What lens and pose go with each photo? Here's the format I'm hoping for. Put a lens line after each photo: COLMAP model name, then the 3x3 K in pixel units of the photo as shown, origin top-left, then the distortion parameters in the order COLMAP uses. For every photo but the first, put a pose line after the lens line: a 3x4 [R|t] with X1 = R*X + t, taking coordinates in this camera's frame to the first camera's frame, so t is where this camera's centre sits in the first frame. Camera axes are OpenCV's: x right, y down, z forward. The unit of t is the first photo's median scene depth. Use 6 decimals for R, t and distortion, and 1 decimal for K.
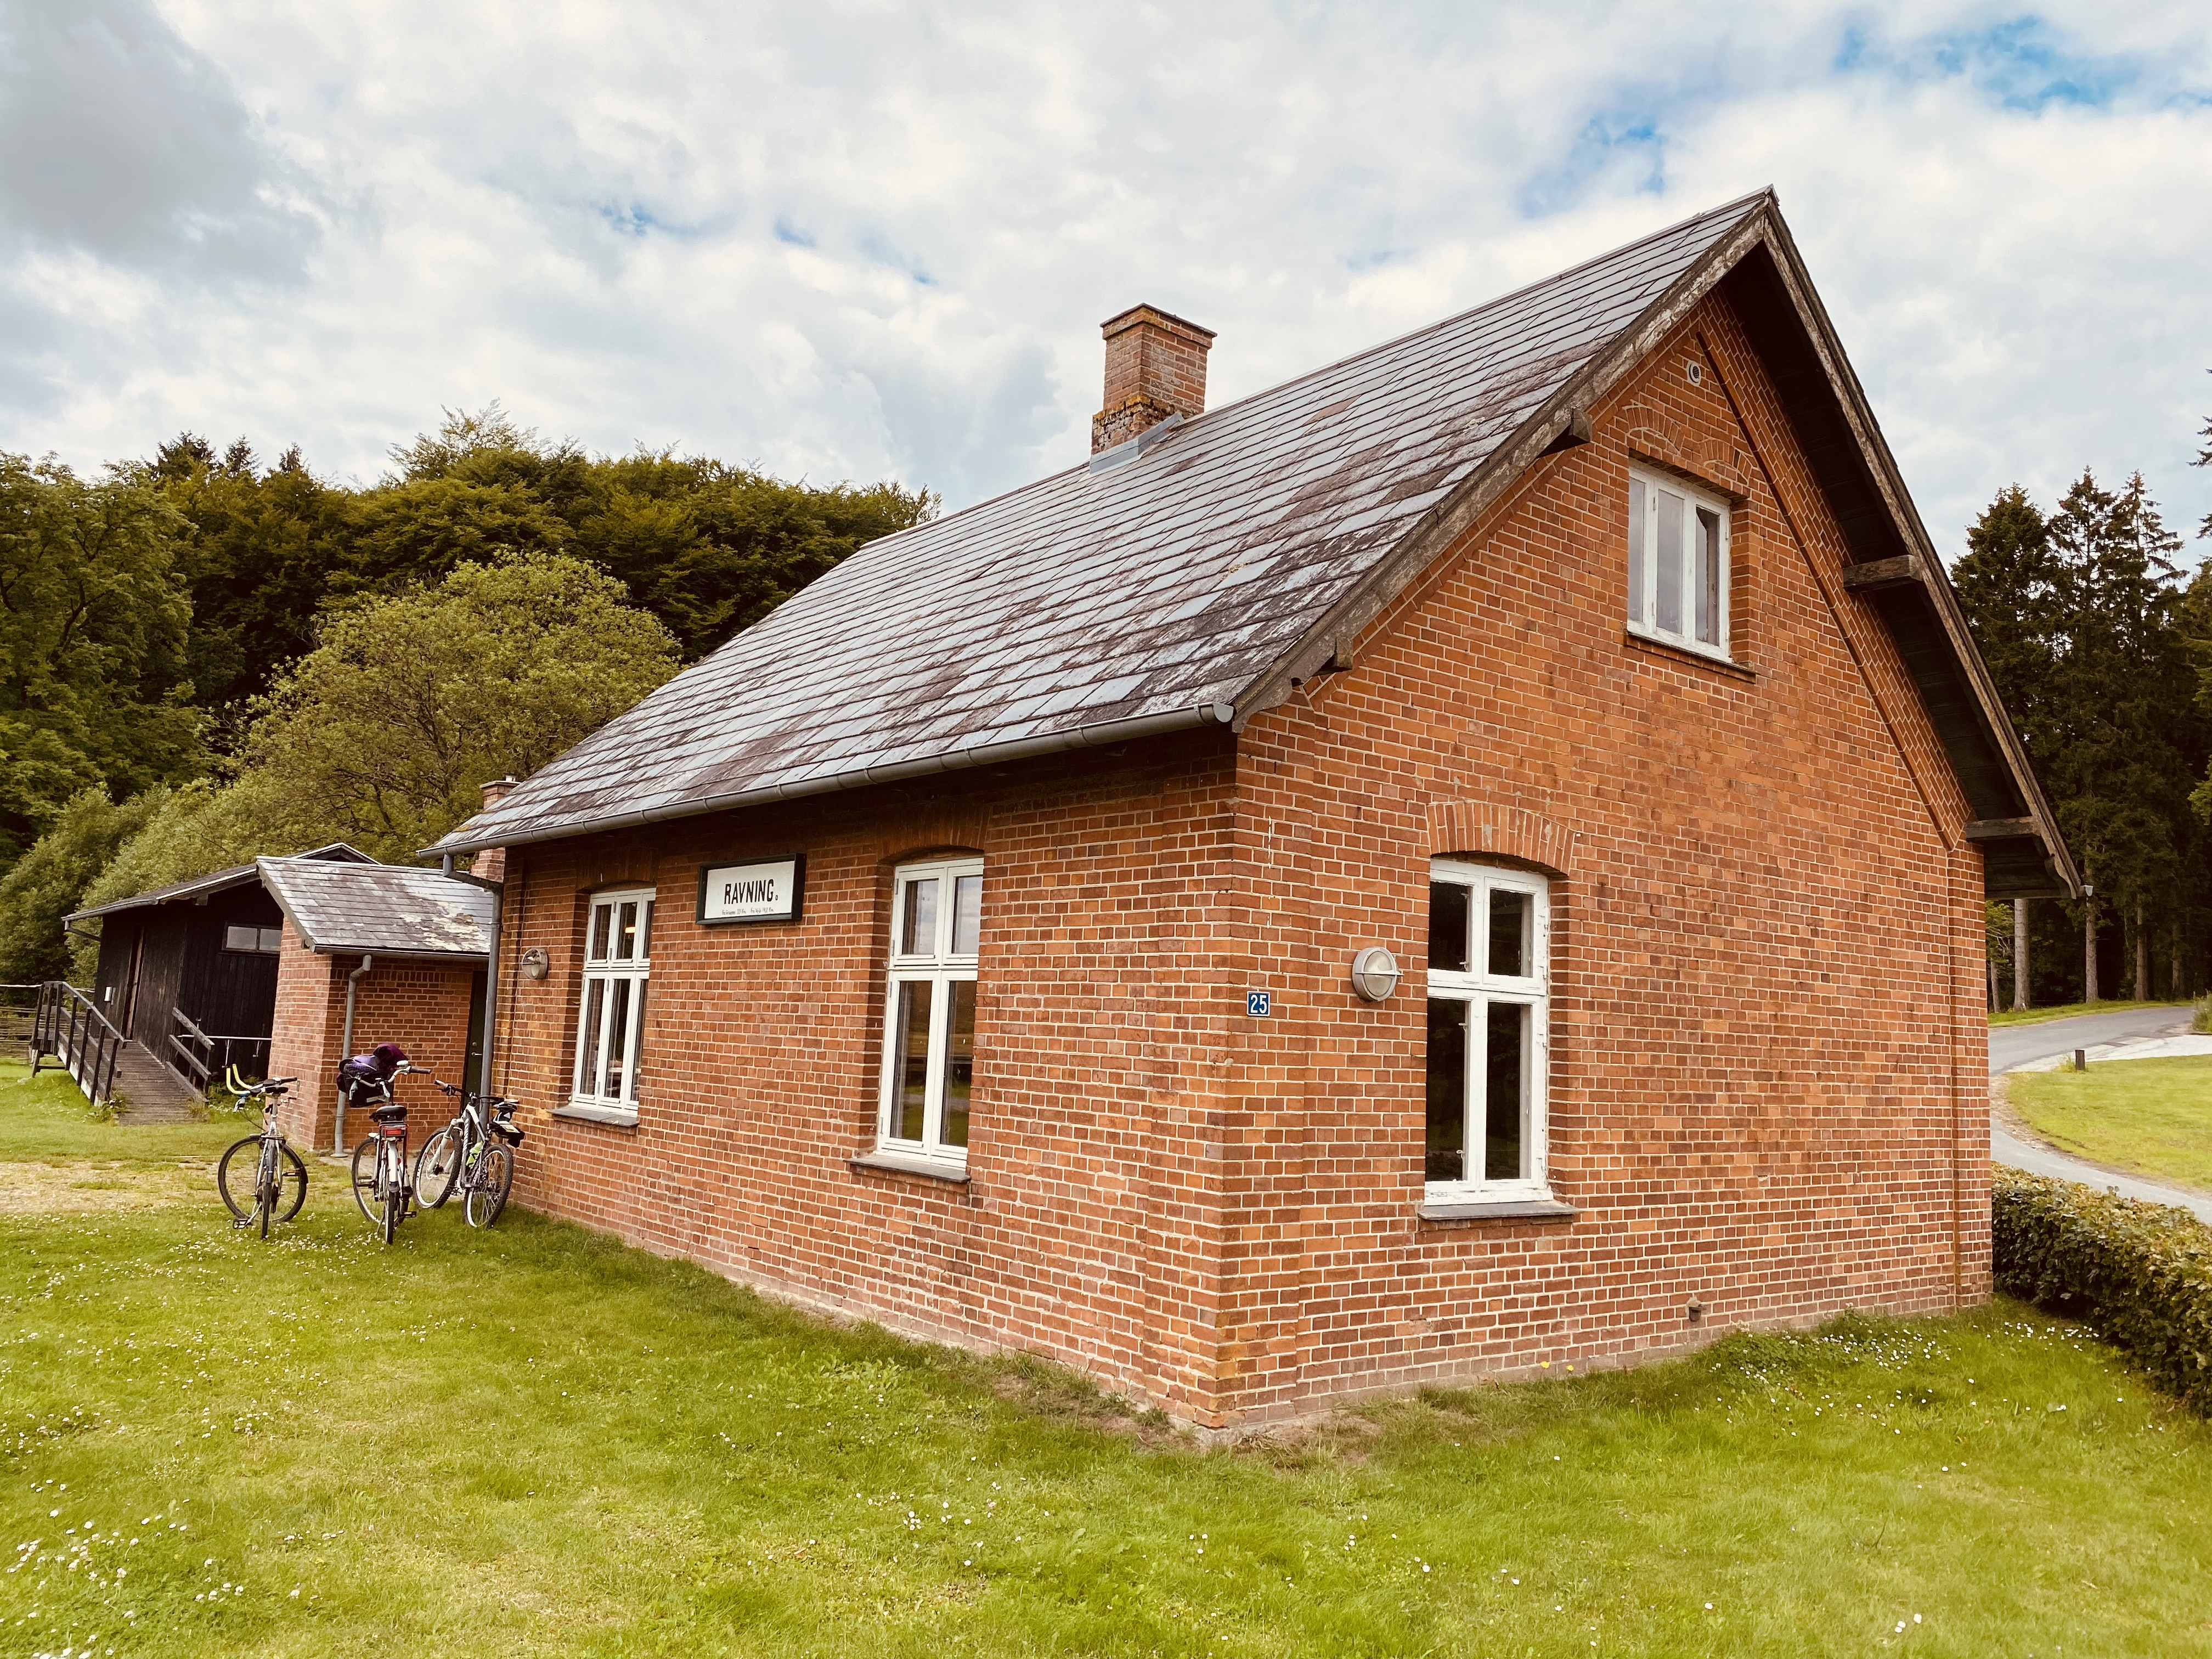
lens RADIAL K [[1673.2, 0, 1116.8], [0, 1673.2, 804.4], [0, 0, 1]] dist [0.148804, -0.281519]
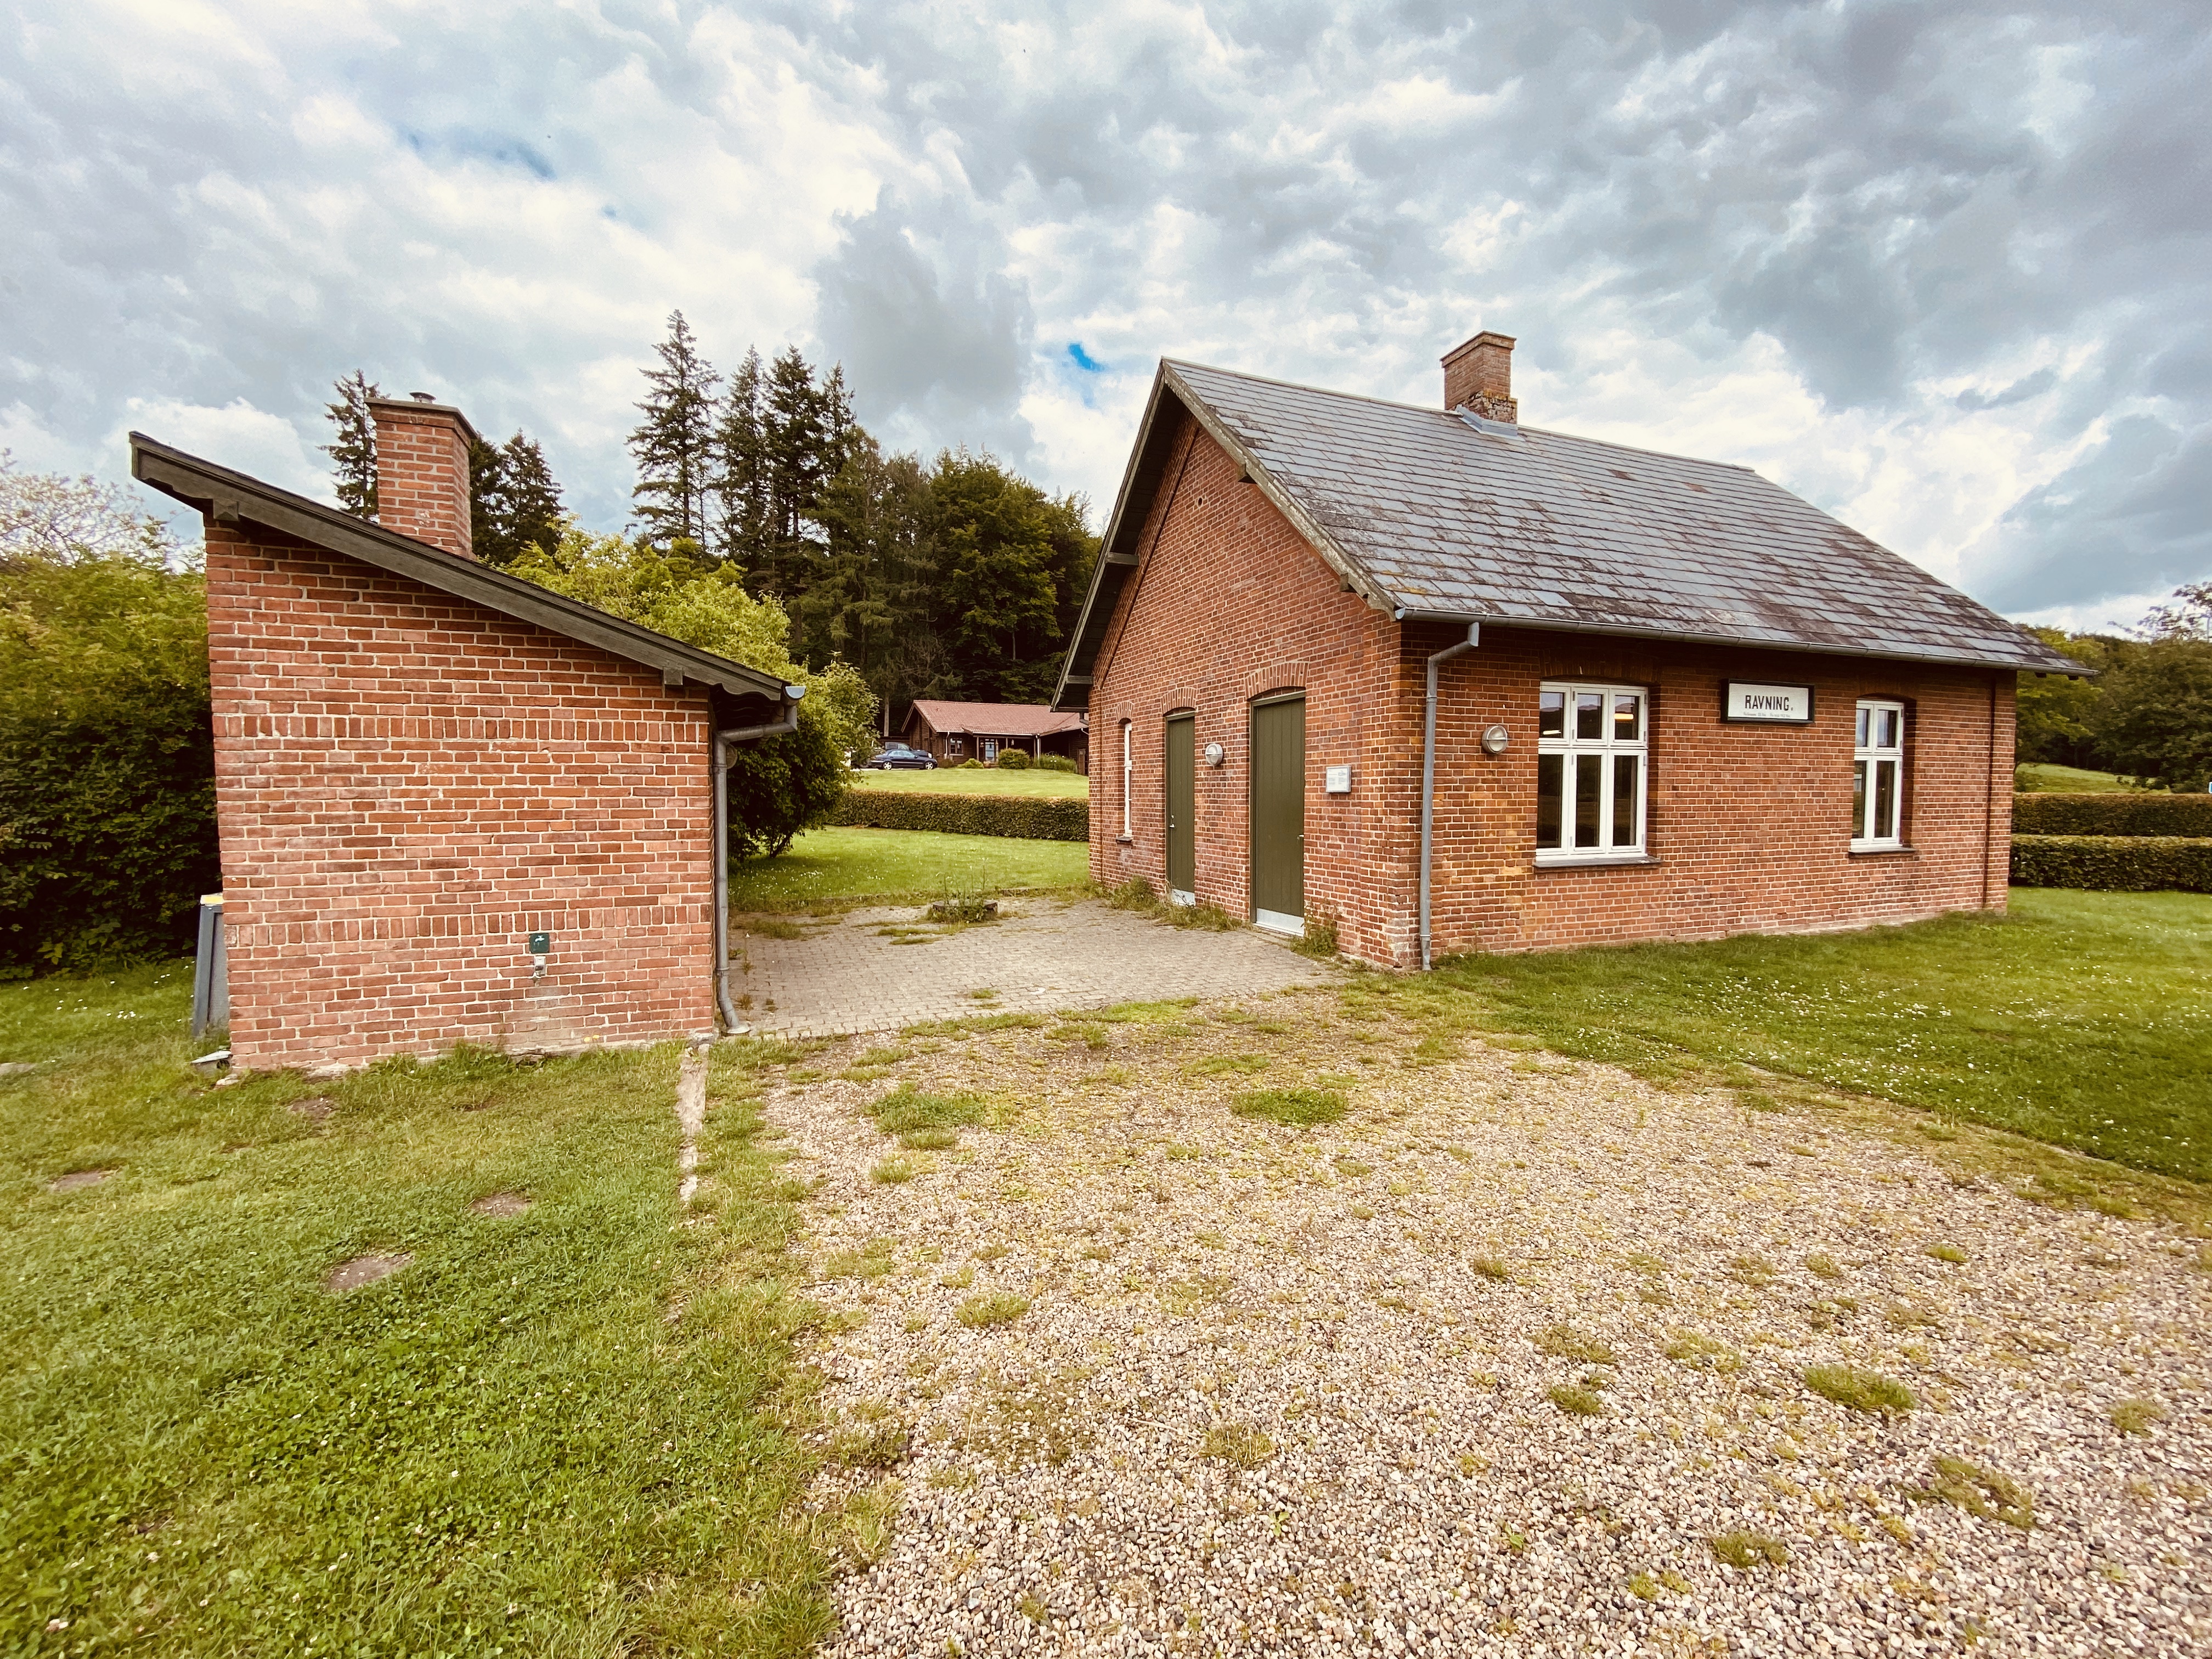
lens RADIAL K [[890.0, 0, 1103.8], [0, 890.0, 832.0], [0, 0, 1]] dist [0.039351, -0.032943]
pose [[0.294214, -0.087945, 0.951685, -1.179006], [-0.111461, 0.985805, 0.125557, 0.131060], [-0.949218, -0.143017, 0.280236, 1.298459]]
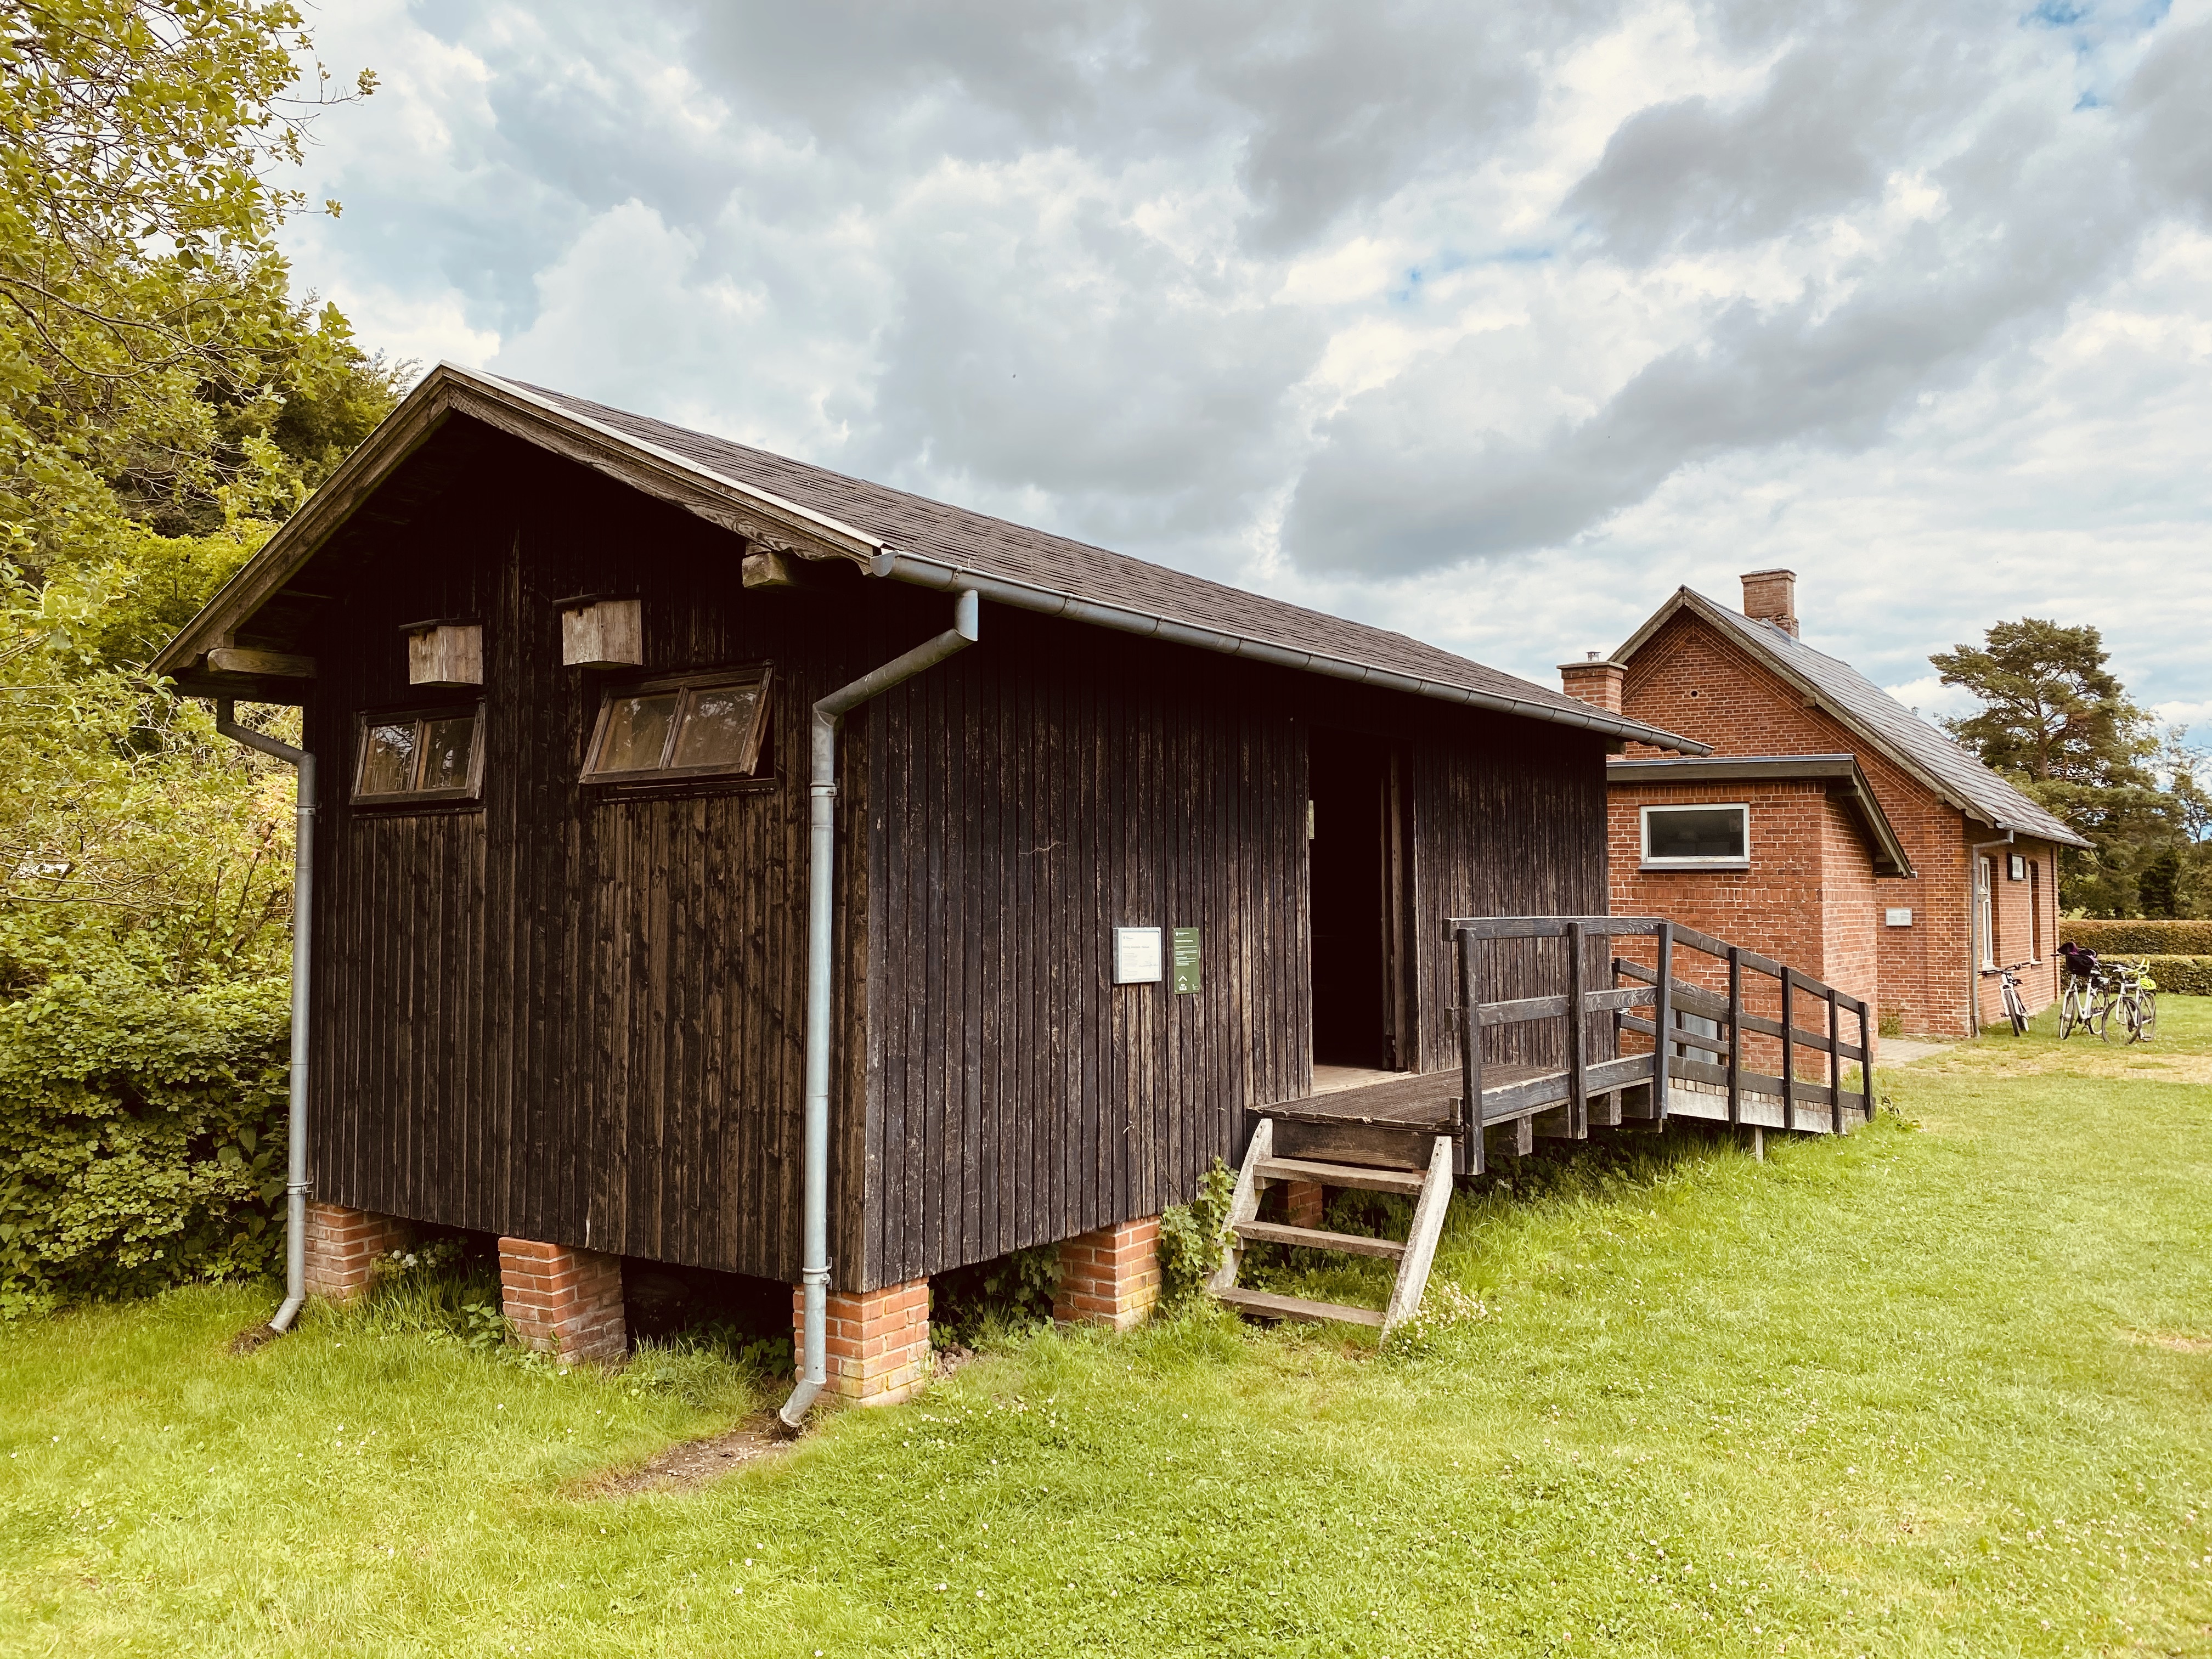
lens RADIAL K [[1654.7, 0, 1114.6], [0, 1654.7, 826.5], [0, 0, 1]] dist [0.053386, -0.047295]
pose [[-0.261787, 0.001910, 0.965124, -2.167916], [-0.141675, 0.989089, -0.040386, 0.270152], [-0.954671, -0.147306, -0.258660, 2.815696]]
